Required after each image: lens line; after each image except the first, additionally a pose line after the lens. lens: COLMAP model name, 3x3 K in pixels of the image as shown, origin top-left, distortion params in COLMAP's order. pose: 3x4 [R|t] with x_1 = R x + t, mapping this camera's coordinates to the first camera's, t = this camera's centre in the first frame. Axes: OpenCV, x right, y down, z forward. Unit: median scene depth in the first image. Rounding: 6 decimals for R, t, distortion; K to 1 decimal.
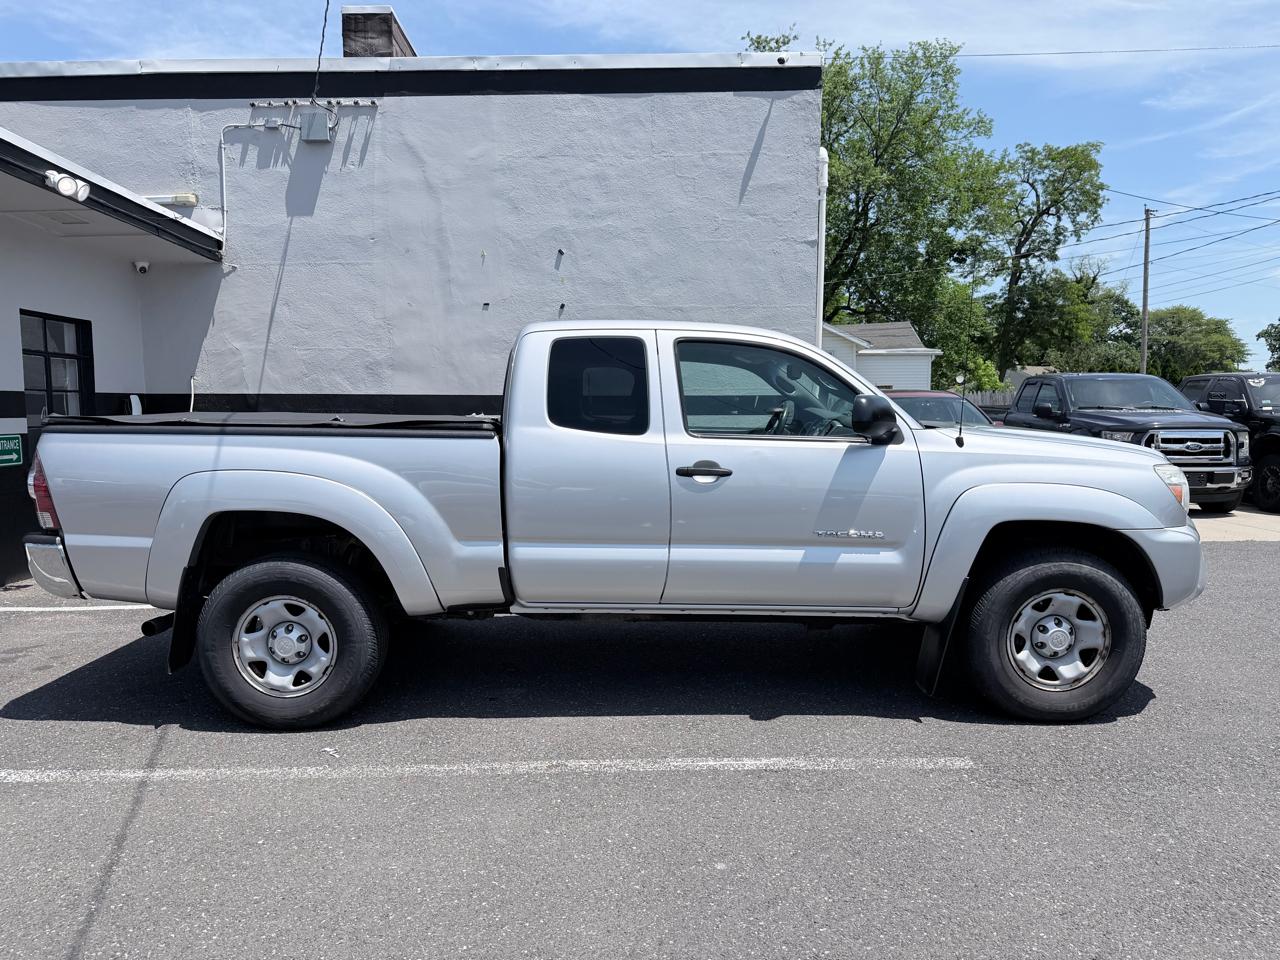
lens RADIAL K [[885.0, 0, 635.8], [0, 885.0, 481.8], [0, 0, 1]] dist [0.146446, -0.274162]
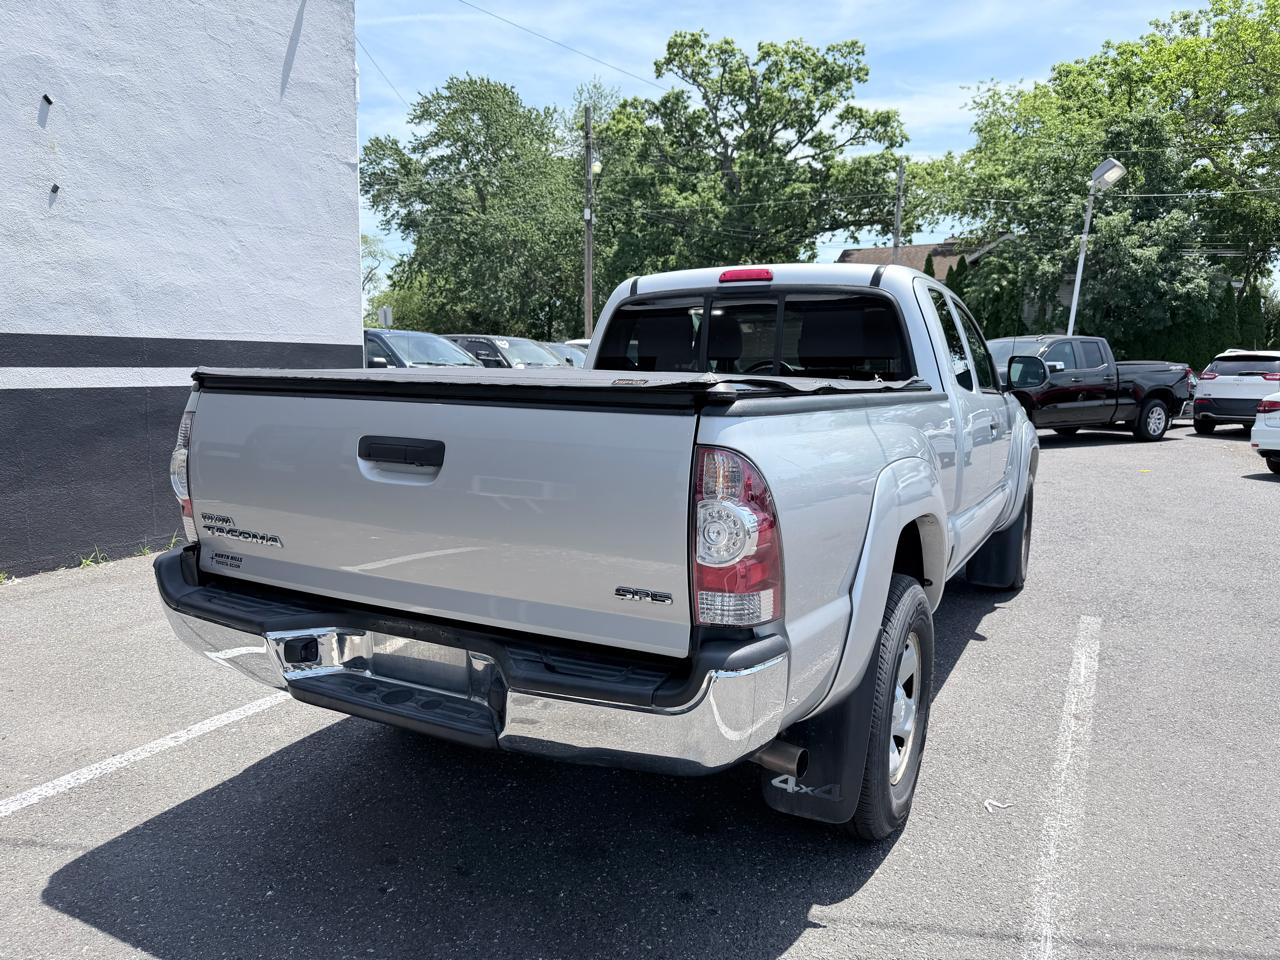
lens RADIAL K [[904.0, 0, 637.3], [0, 904.0, 478.9], [0, 0, 1]] dist [0.013547, -0.028684]
pose [[0.476390, -0.102360, 0.873255, -0.459479], [0.061046, 0.994654, 0.083288, -0.026946], [-0.877112, 0.013631, 0.480092, 0.357885]]
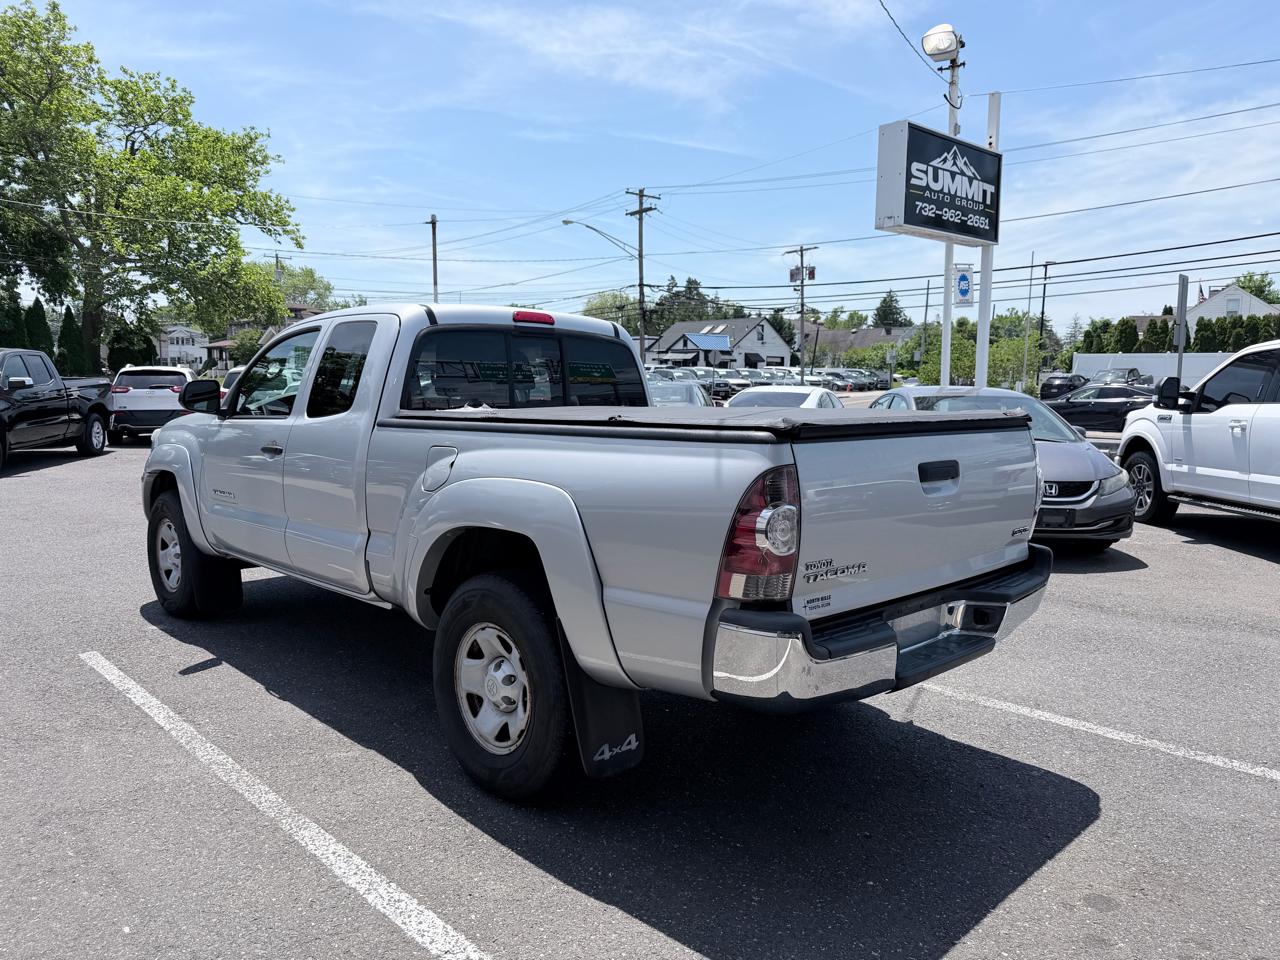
lens RADIAL K [[902.3, 0, 628.7], [0, 902.3, 490.5], [0, 0, 1]] dist [0.073051, -0.115904]
pose [[-0.694079, -0.084755, 0.714893, -0.439435], [0.052883, 0.984360, 0.168046, -0.070457], [-0.717954, 0.154443, -0.678741, 0.809354]]
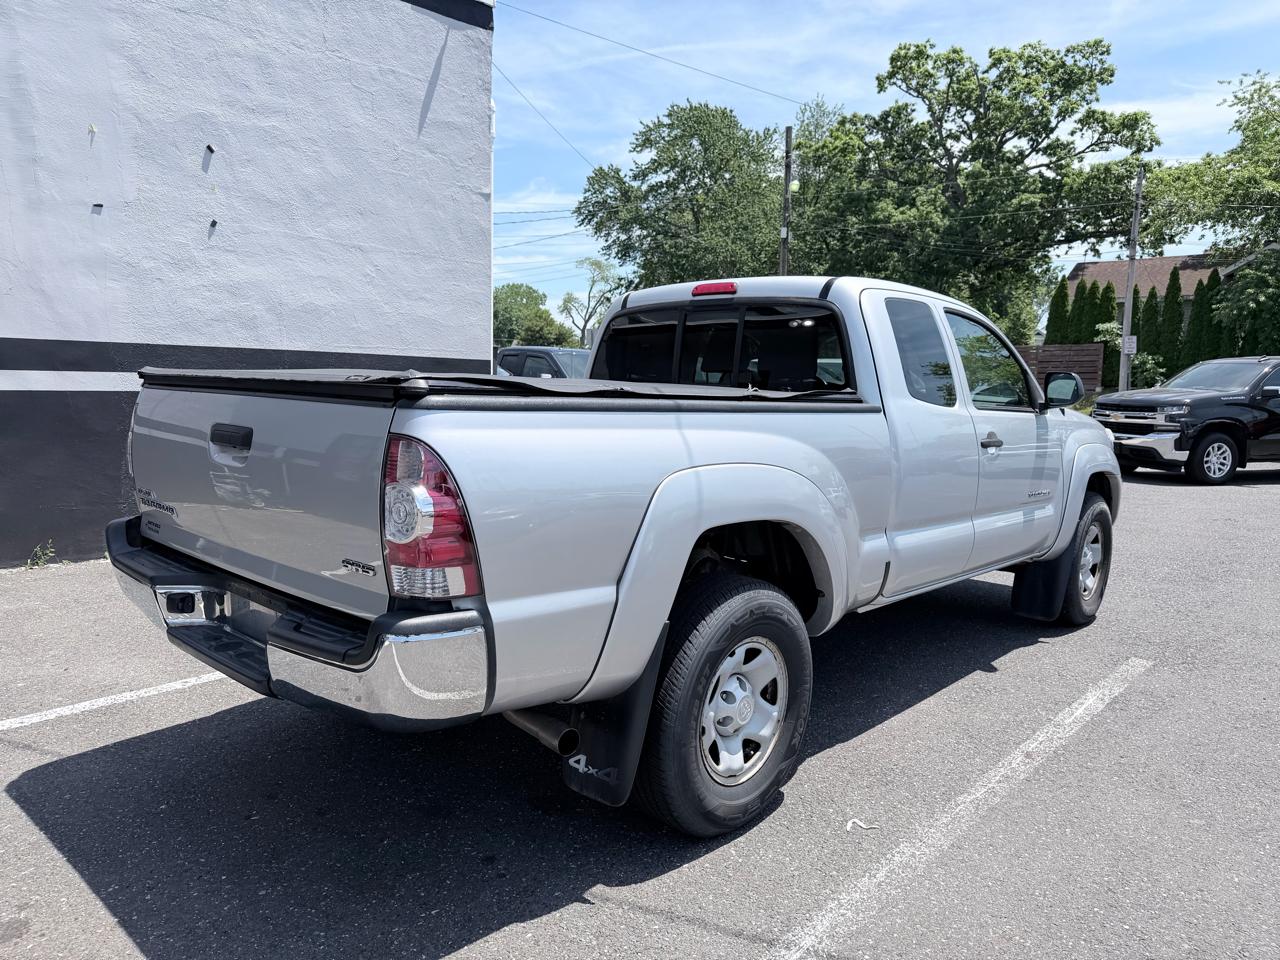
lens RADIAL K [[904.0, 0, 637.3], [0, 904.0, 478.9], [0, 0, 1]] dist [0.013547, -0.028684]
pose [[0.678292, -0.060826, 0.732271, -0.405087], [0.035358, 0.998115, 0.050156, -0.015333], [-0.733941, -0.008128, 0.679164, 0.248037]]
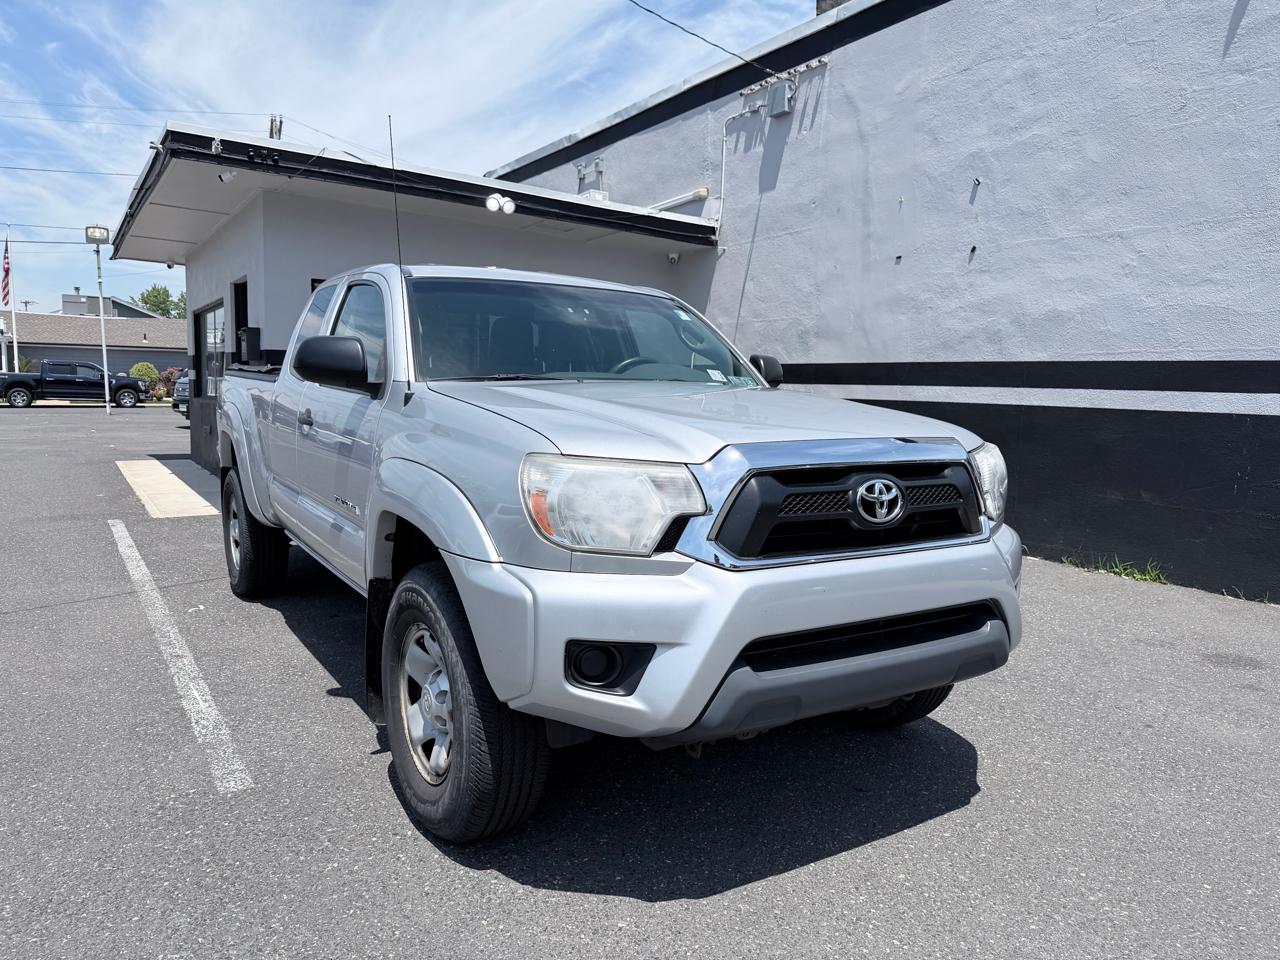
lens RADIAL K [[904.0, 0, 637.3], [0, 904.0, 478.9], [0, 0, 1]] dist [0.013547, -0.028684]
pose [[0.533812, 0.104545, -0.839116, 0.461652], [-0.093522, 0.993539, 0.064289, -0.018530], [0.840416, 0.044158, 0.540140, 0.324654]]
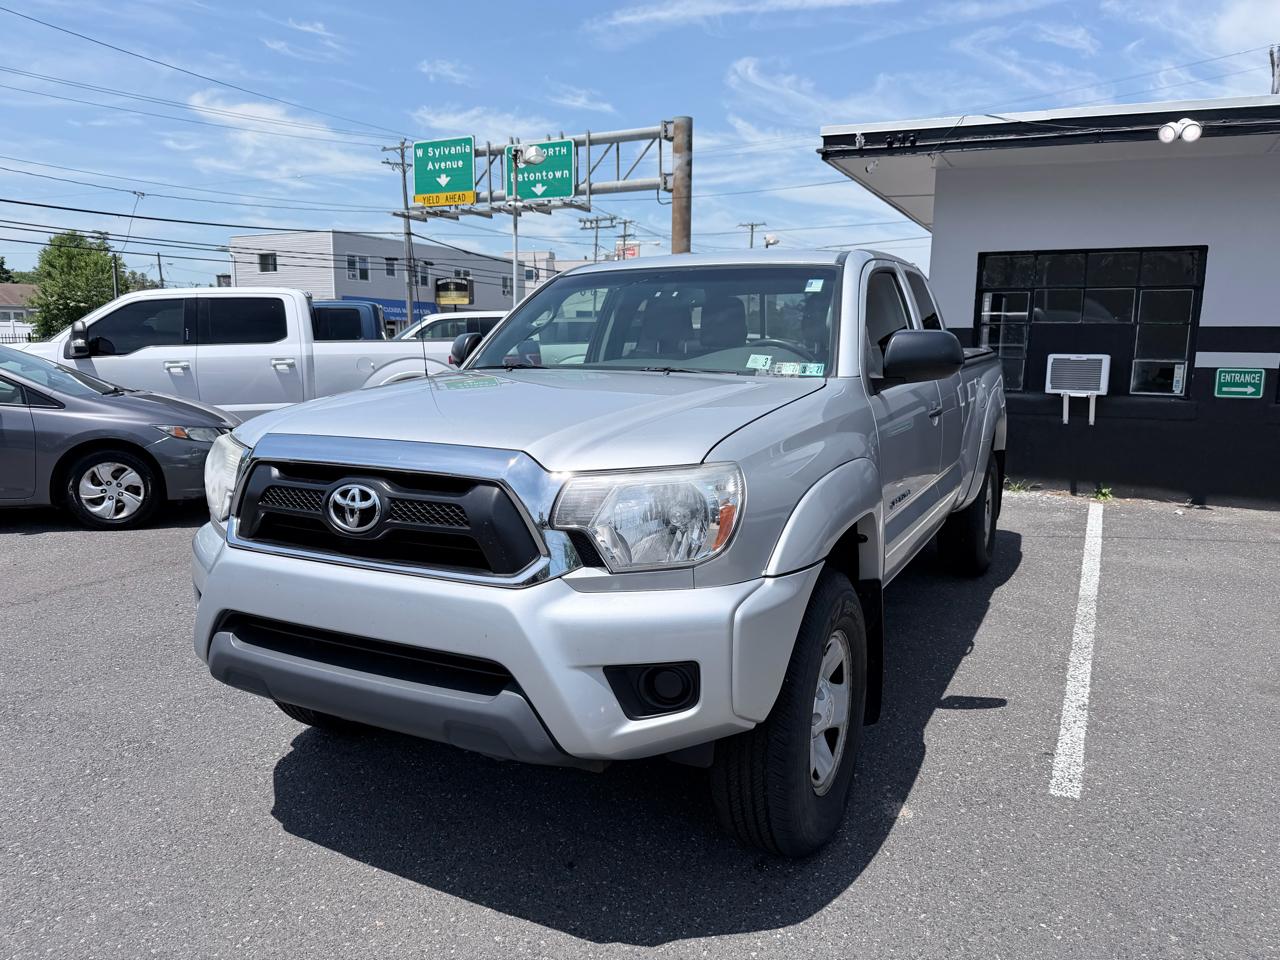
lens RADIAL K [[904.0, 0, 637.3], [0, 904.0, 478.9], [0, 0, 1]] dist [0.013547, -0.028684]
pose [[-0.463739, 0.136777, -0.875350, 0.457025], [-0.074435, 0.978503, 0.192329, -0.060228], [0.882840, 0.154347, -0.443589, 0.684103]]
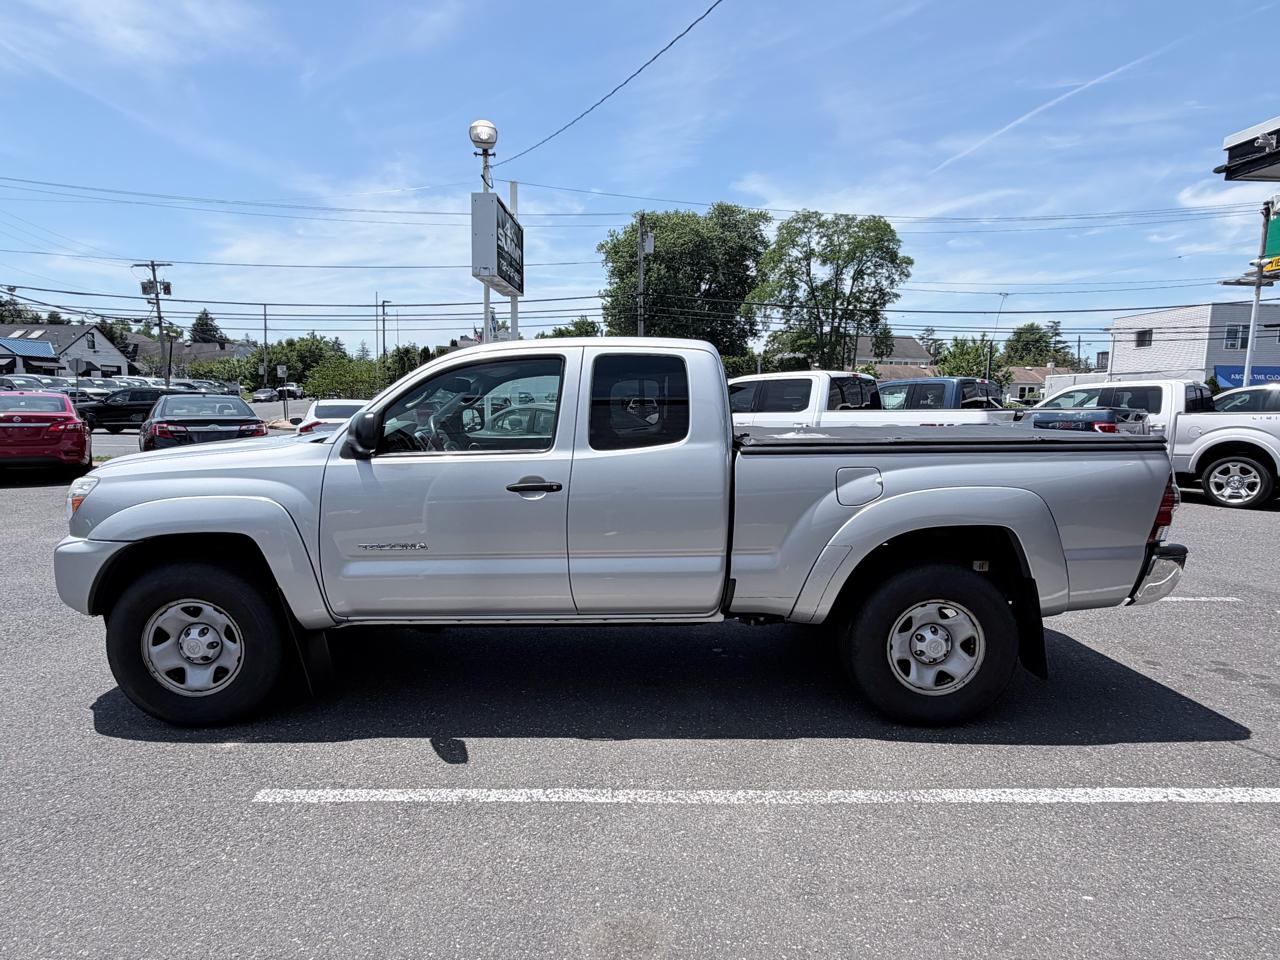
lens RADIAL K [[726.8, 0, 640.2], [0, 726.8, 493.2], [0, 0, 1]] dist [0.000533, 0.000686]
pose [[-0.999703, -0.002369, -0.024250, -0.009264], [-0.007338, 0.978327, 0.206936, -0.091342], [0.023234, 0.207053, -0.978054, 0.960166]]
